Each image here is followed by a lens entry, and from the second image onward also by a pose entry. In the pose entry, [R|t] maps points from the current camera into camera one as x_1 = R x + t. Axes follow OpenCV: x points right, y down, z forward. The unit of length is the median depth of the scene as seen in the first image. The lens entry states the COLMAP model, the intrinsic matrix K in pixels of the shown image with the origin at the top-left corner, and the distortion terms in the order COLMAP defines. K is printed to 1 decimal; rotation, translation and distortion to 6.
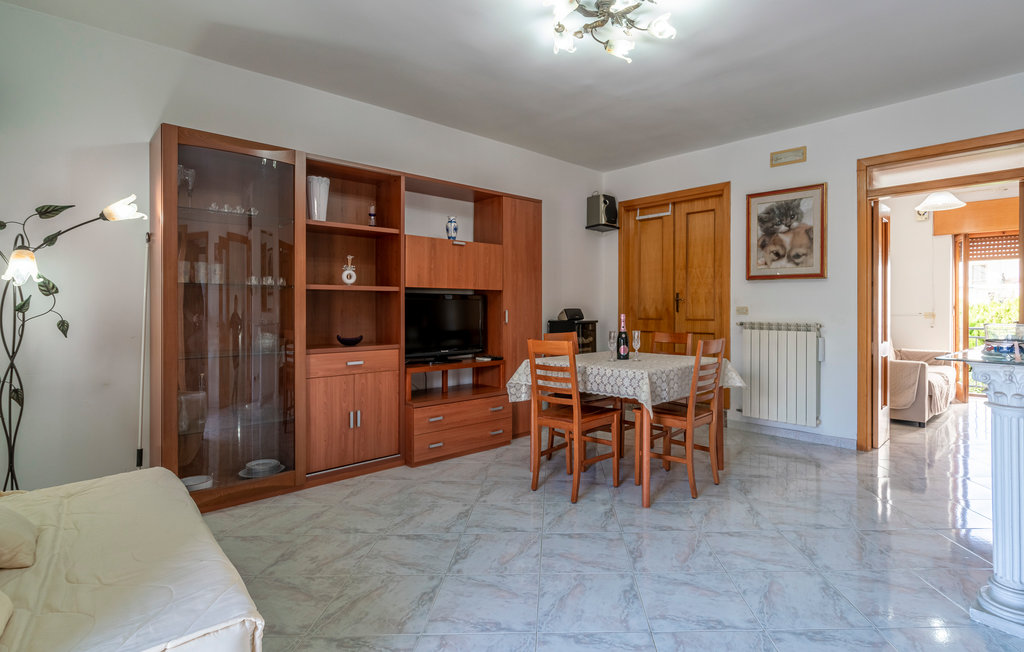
lens RADIAL K [[517.9, 0, 564.1], [0, 517.9, 304.3], [0, 0, 1]] dist [-0.001191, -0.000257]
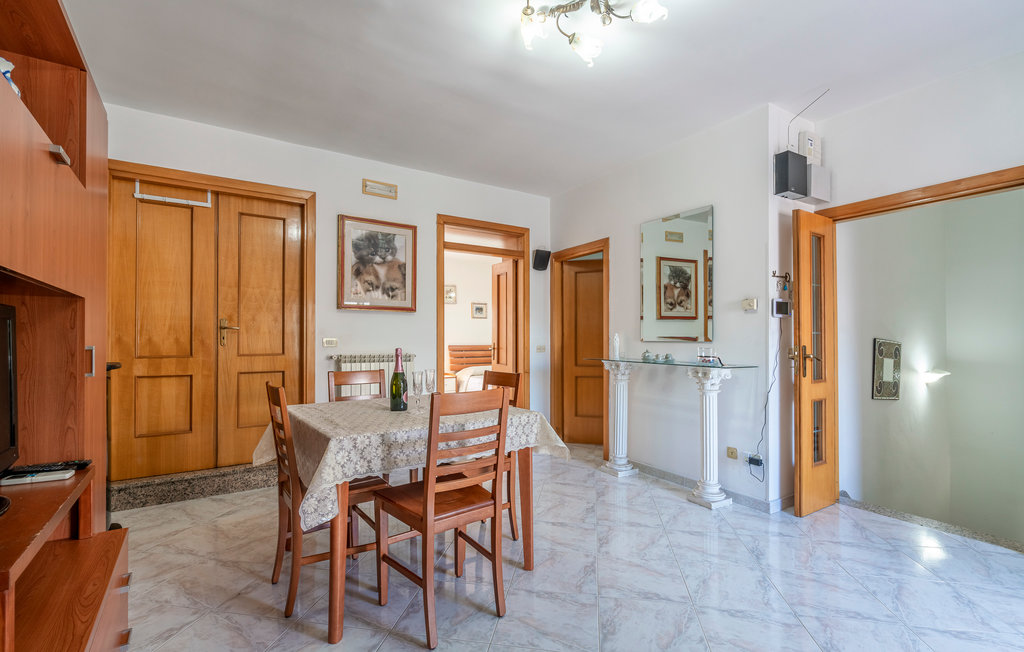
lens RADIAL K [[468.1, 0, 508.0], [0, 468.1, 329.7], [0, 0, 1]] dist [-0.000784, 0.000408]
pose [[0.197276, 0.019020, 0.980163, -0.408543], [-0.003975, 0.999819, -0.018602, 0.004388], [-0.980340, -0.000226, 0.197316, 0.577995]]
